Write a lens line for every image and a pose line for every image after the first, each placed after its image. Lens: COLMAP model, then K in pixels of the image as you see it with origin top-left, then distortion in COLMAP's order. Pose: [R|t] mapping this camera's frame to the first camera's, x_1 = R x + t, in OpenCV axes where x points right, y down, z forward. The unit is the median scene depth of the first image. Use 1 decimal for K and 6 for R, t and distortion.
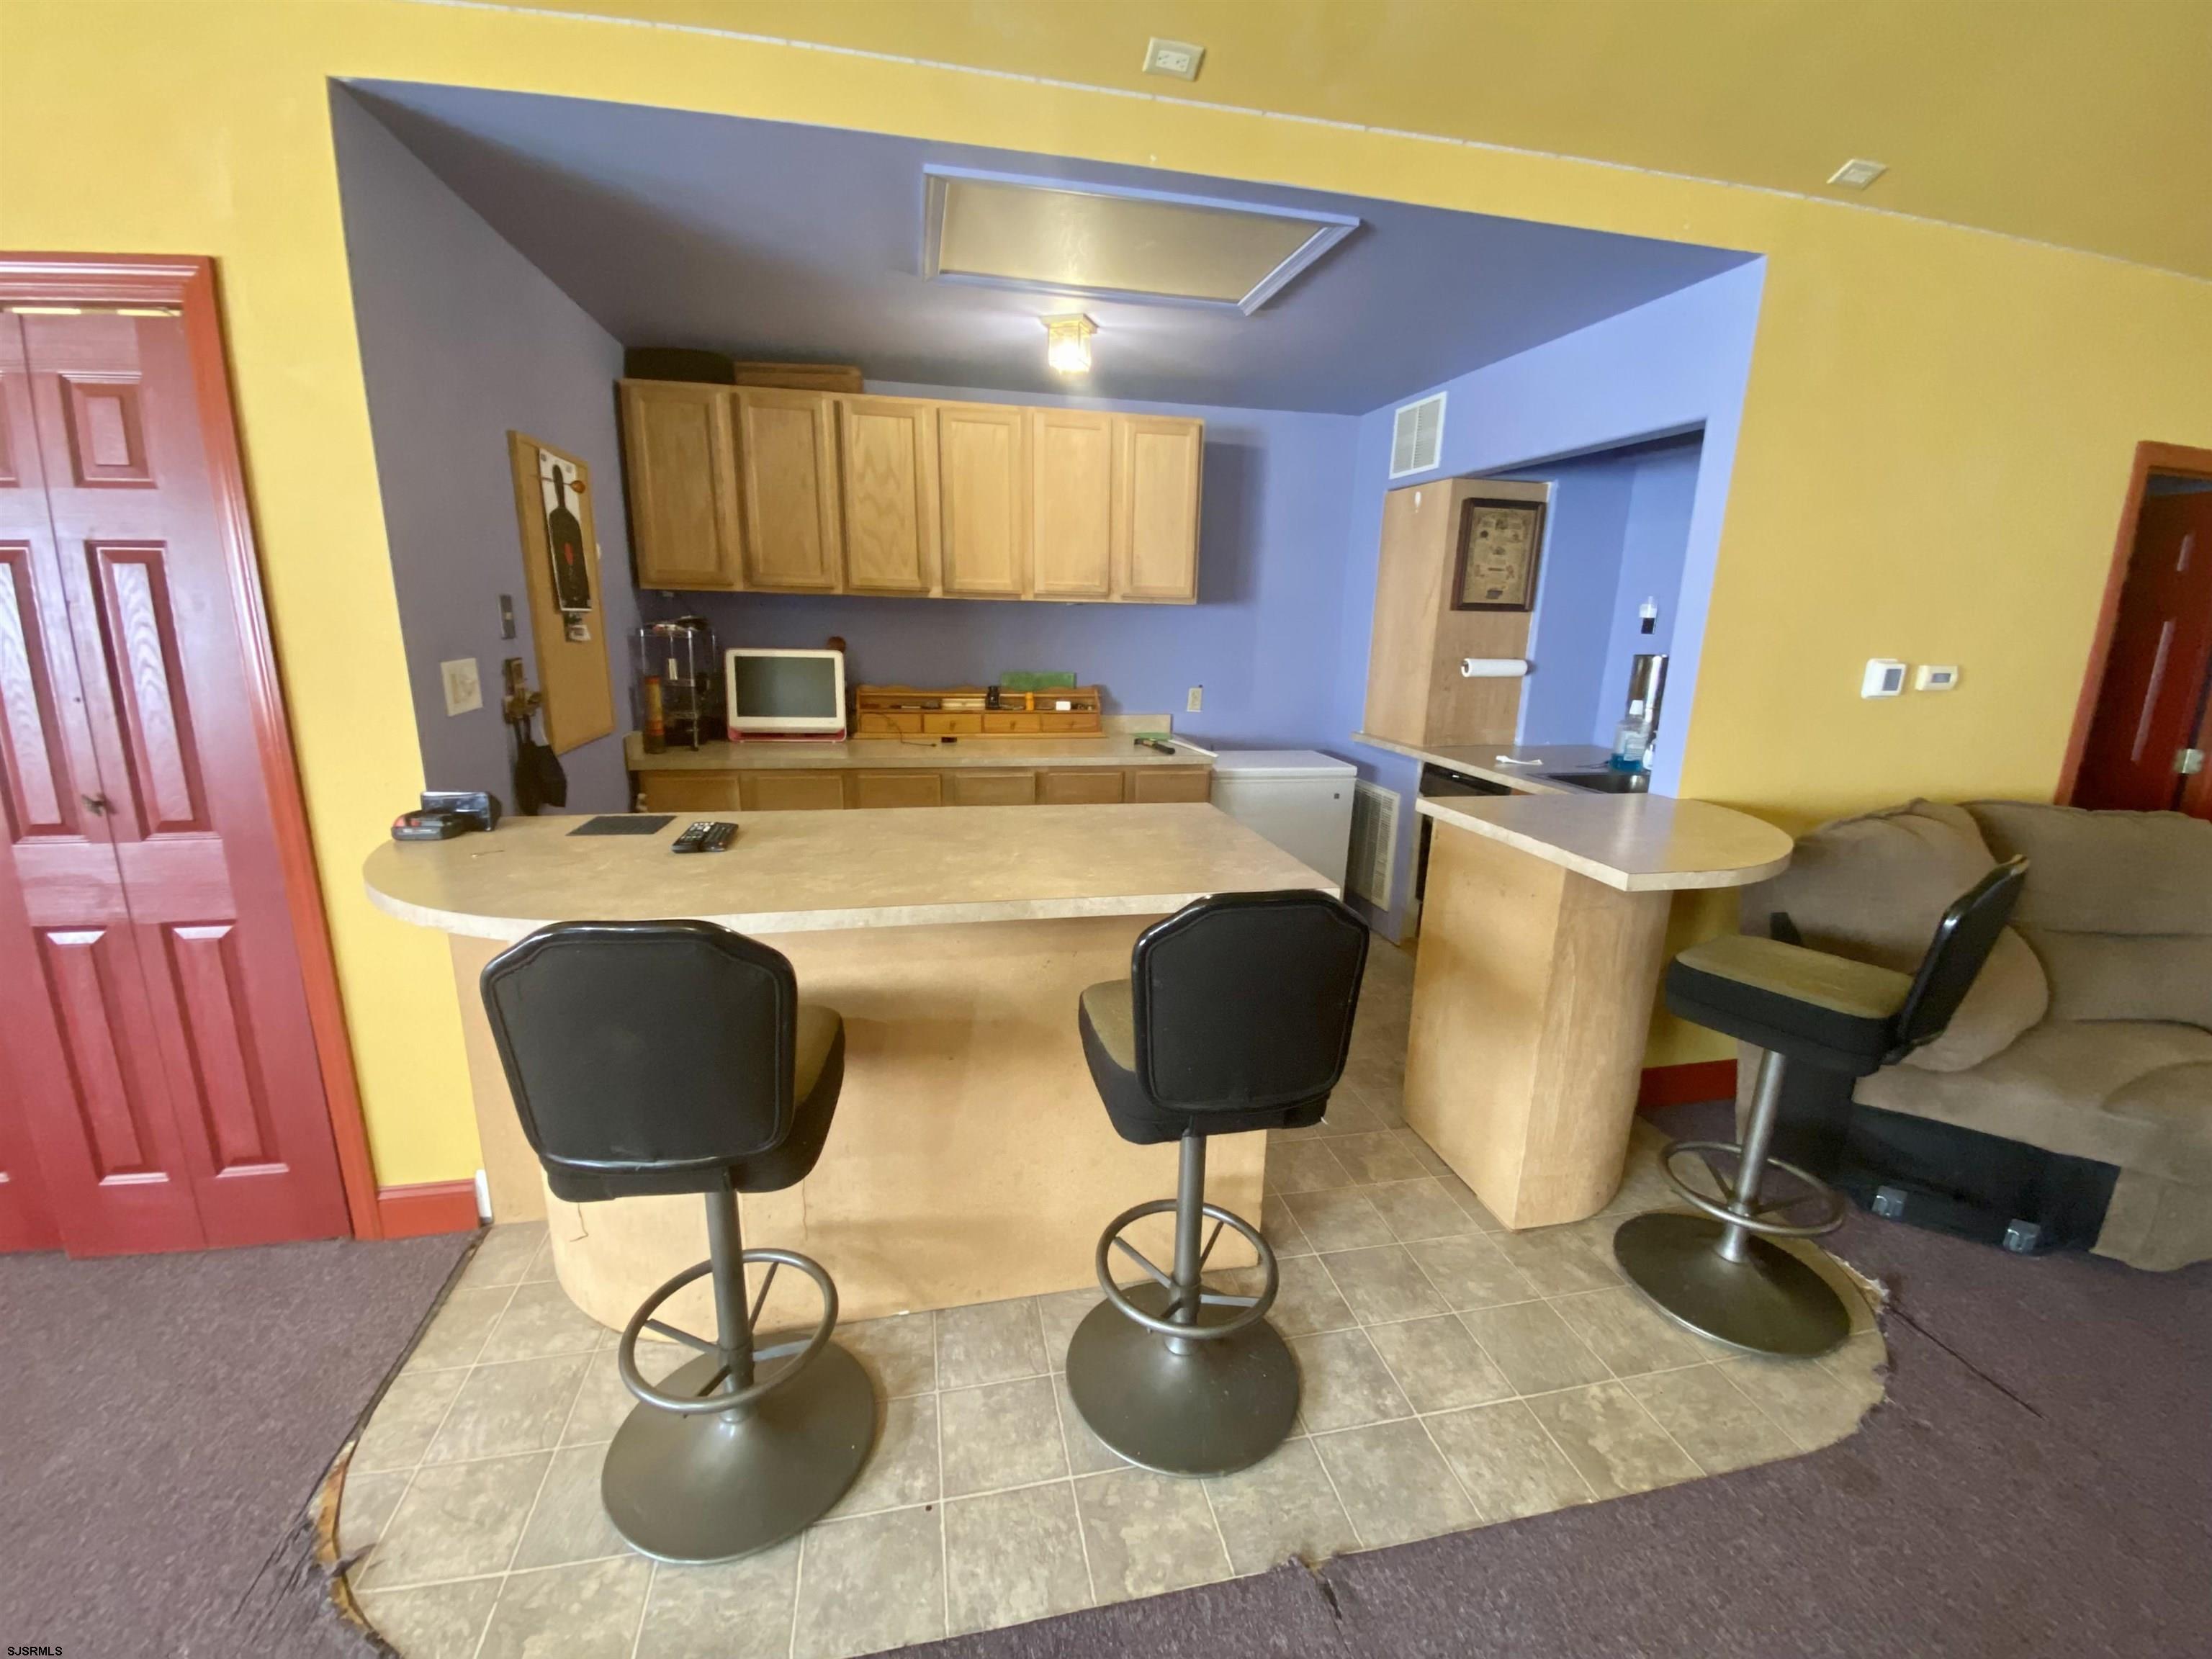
lens RADIAL K [[896.2, 0, 1101.2], [0, 896.2, 828.9], [0, 0, 1]] dist [0.041767, -0.034044]
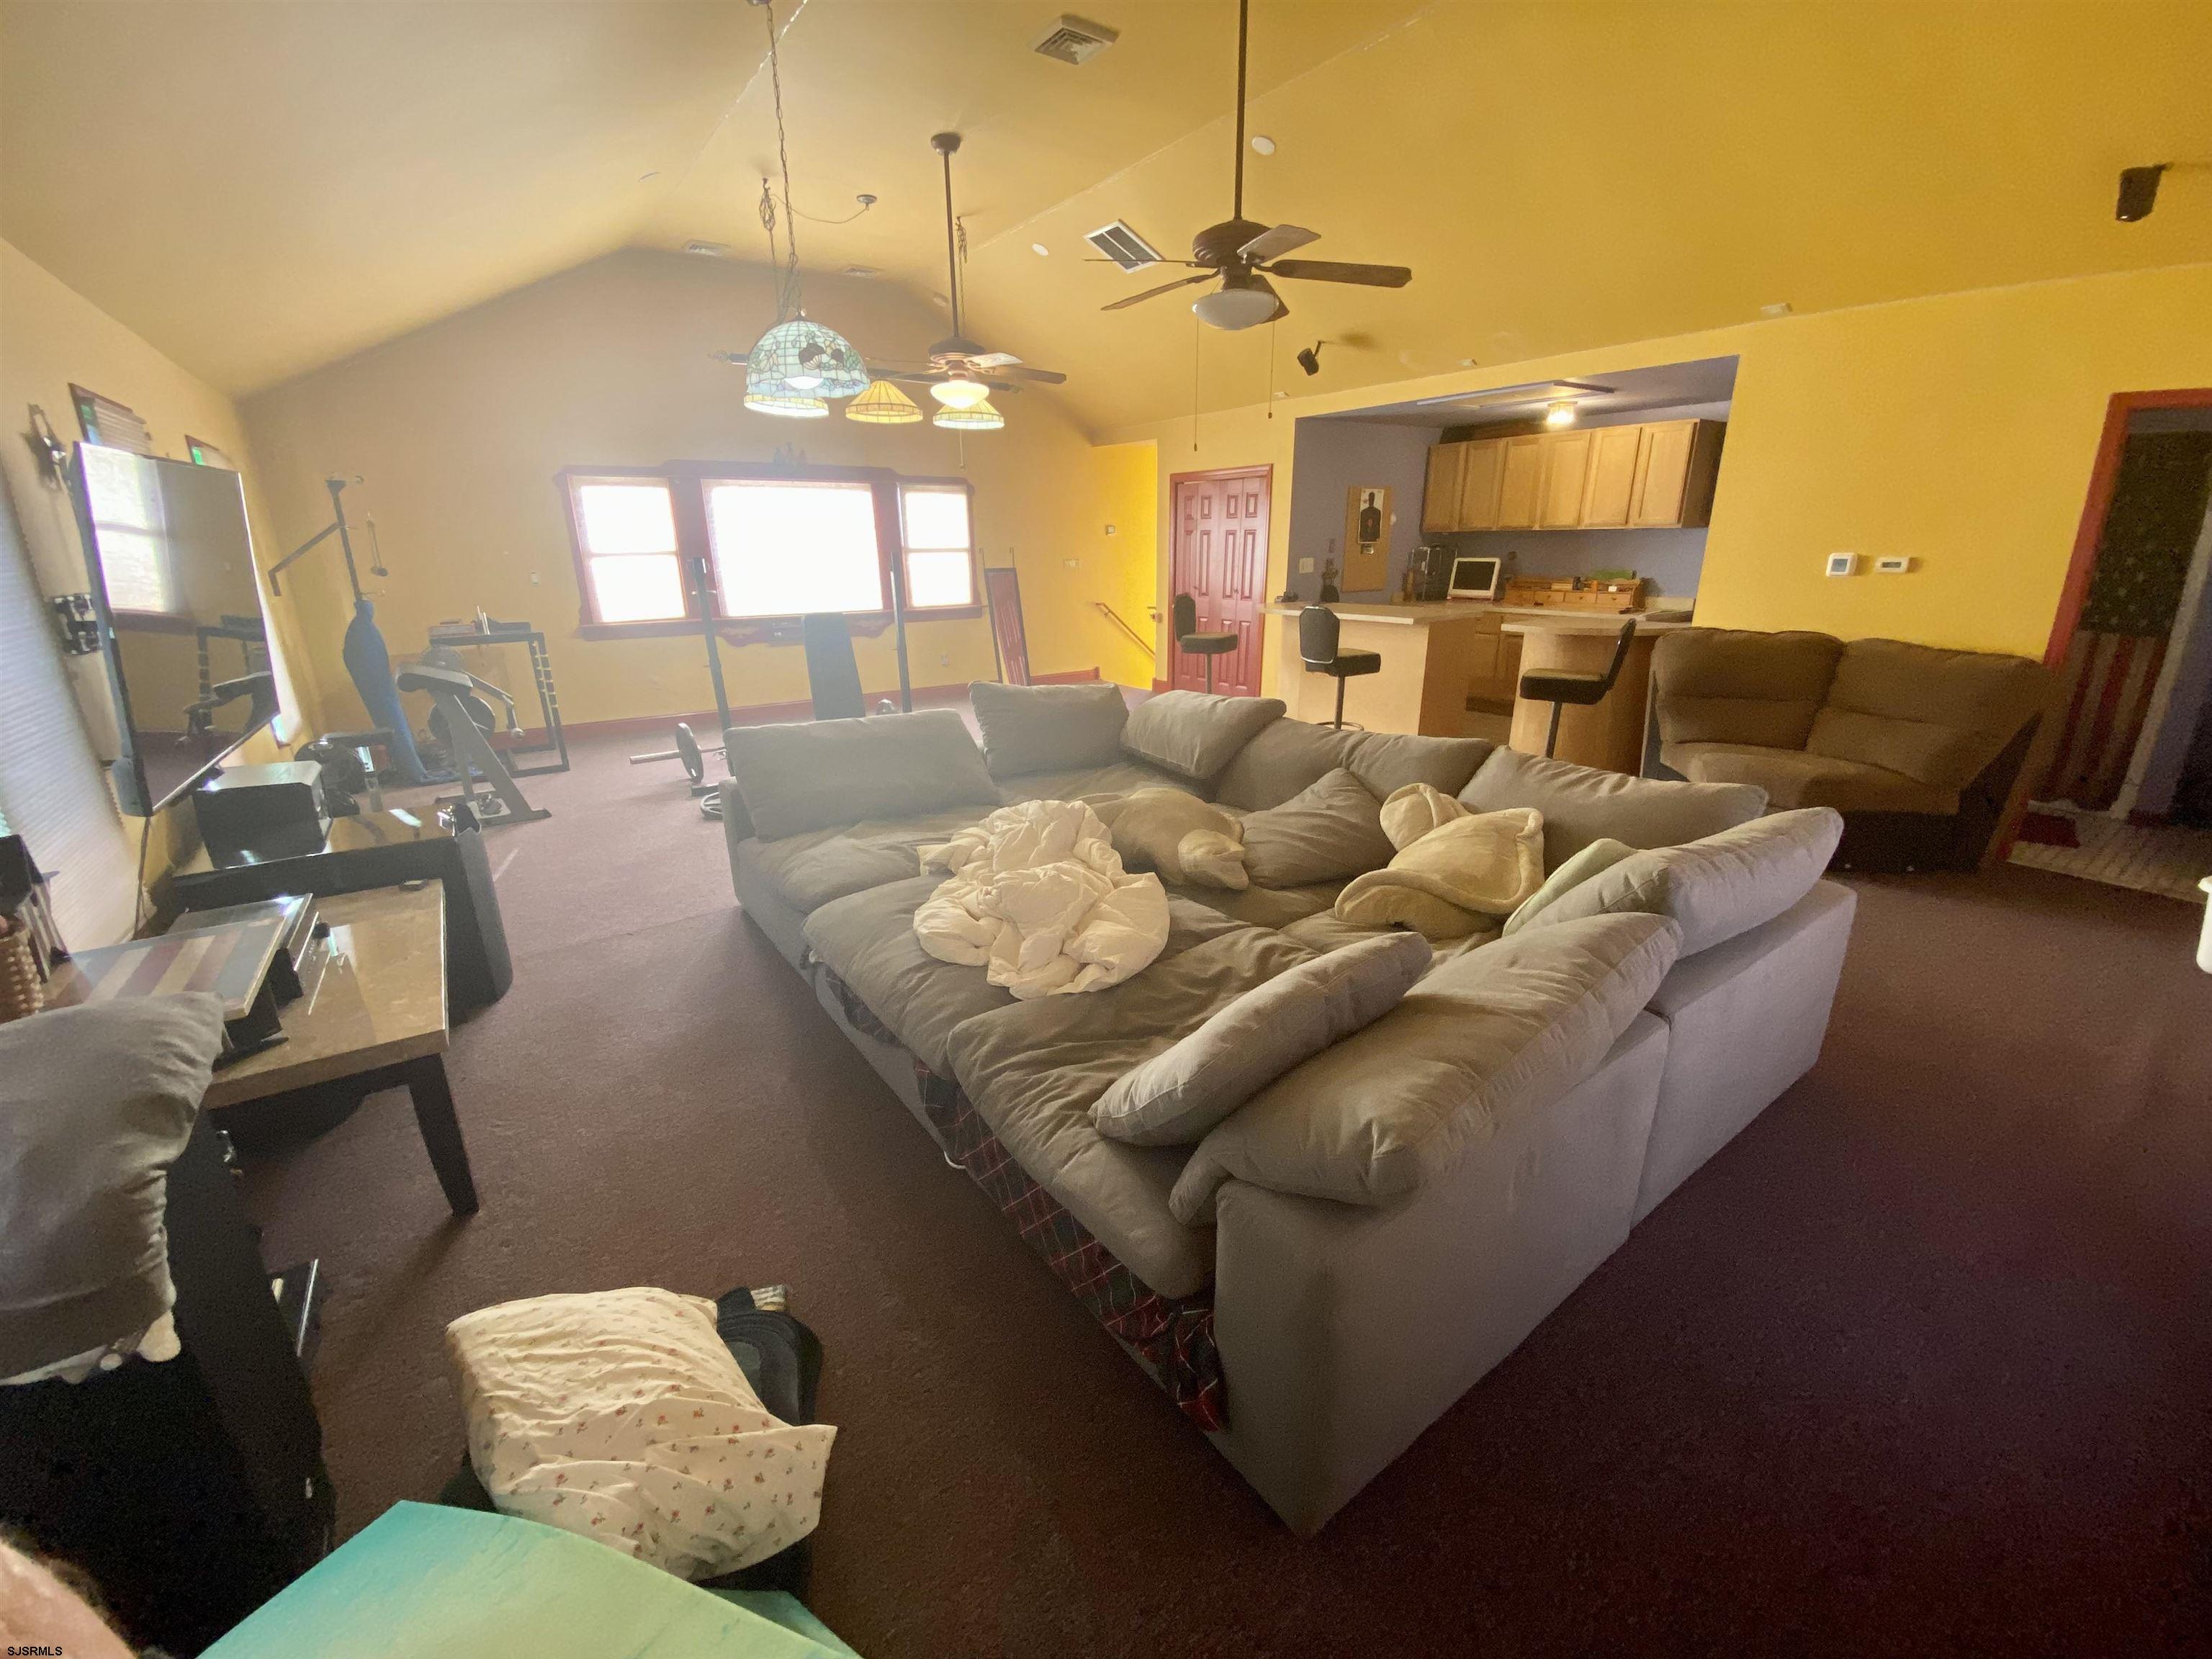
lens RADIAL K [[906.9, 0, 1106.0], [0, 906.9, 829.5], [0, 0, 1]] dist [0.021186, -0.019829]
pose [[0.387050, 0.254804, -0.886153, 1.425578], [-0.193313, 0.962125, 0.192215, 0.182255], [0.901567, 0.096908, 0.421647, -0.671992]]
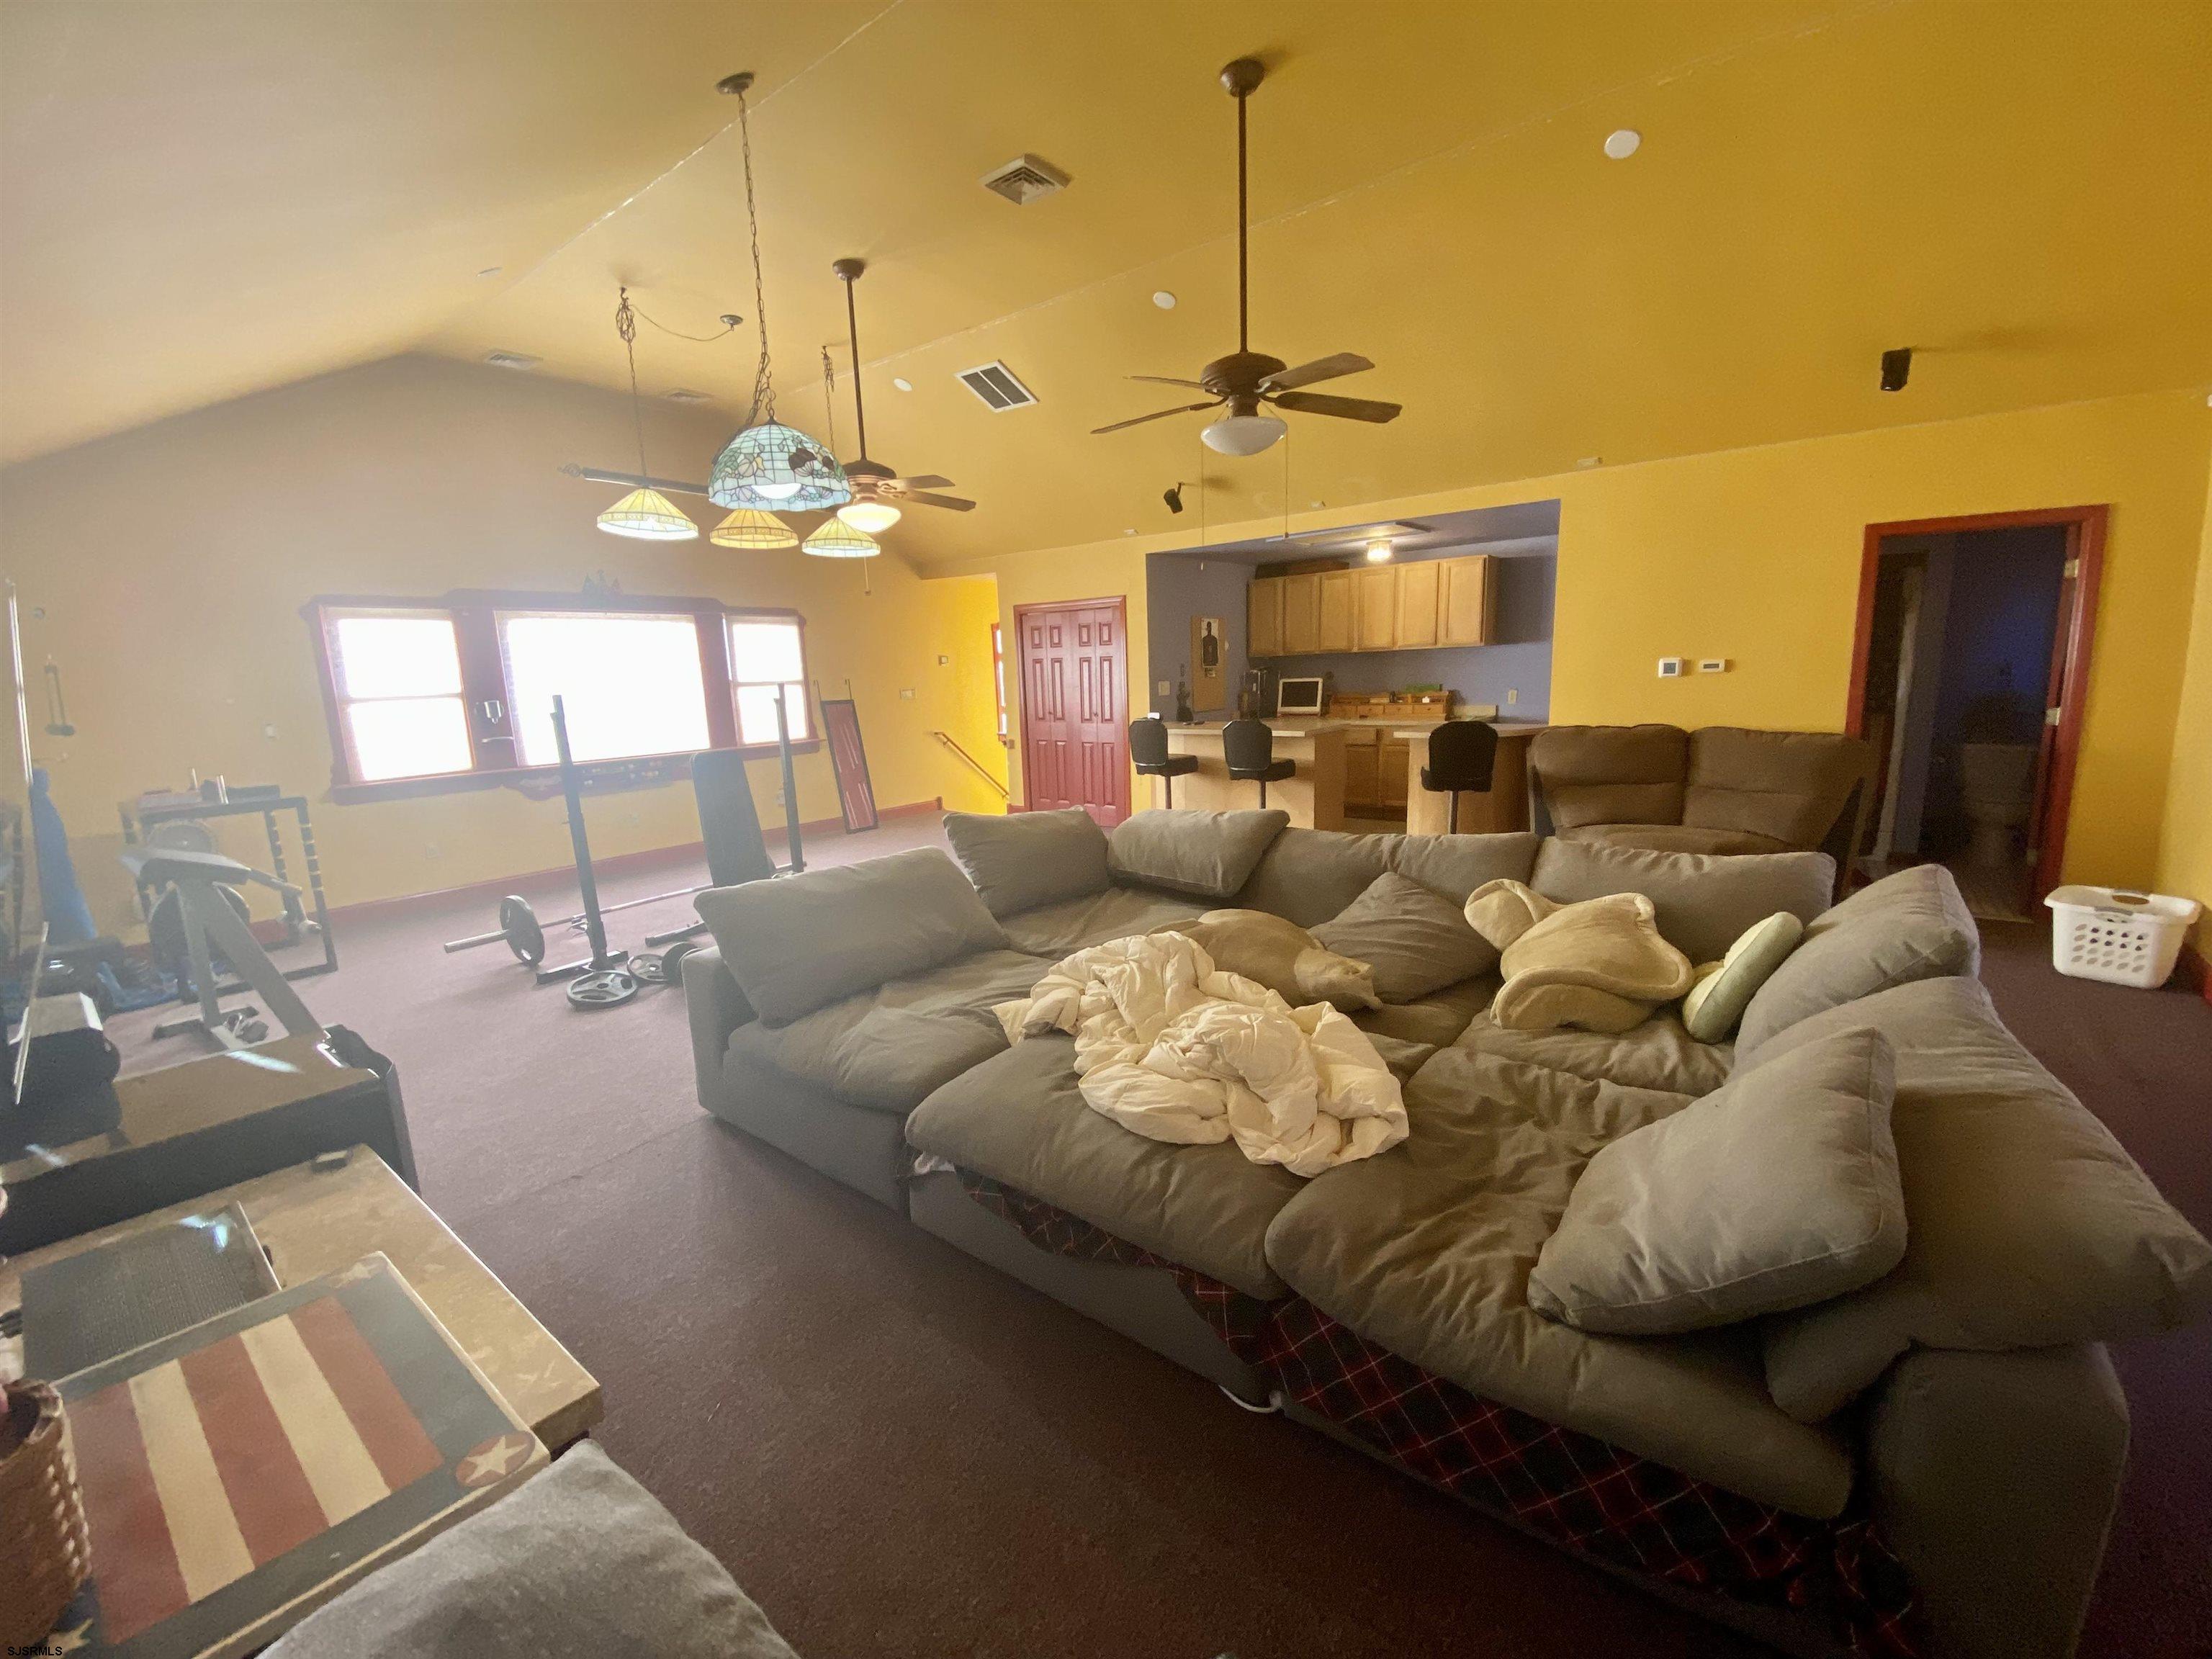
lens RADIAL K [[896.2, 0, 1101.2], [0, 896.2, 828.9], [0, 0, 1]] dist [0.041767, -0.034044]
pose [[0.634747, 0.090701, -0.767378, 1.179142], [-0.129208, 0.991564, 0.010323, 0.240823], [0.761841, 0.092599, 0.641112, -0.891257]]
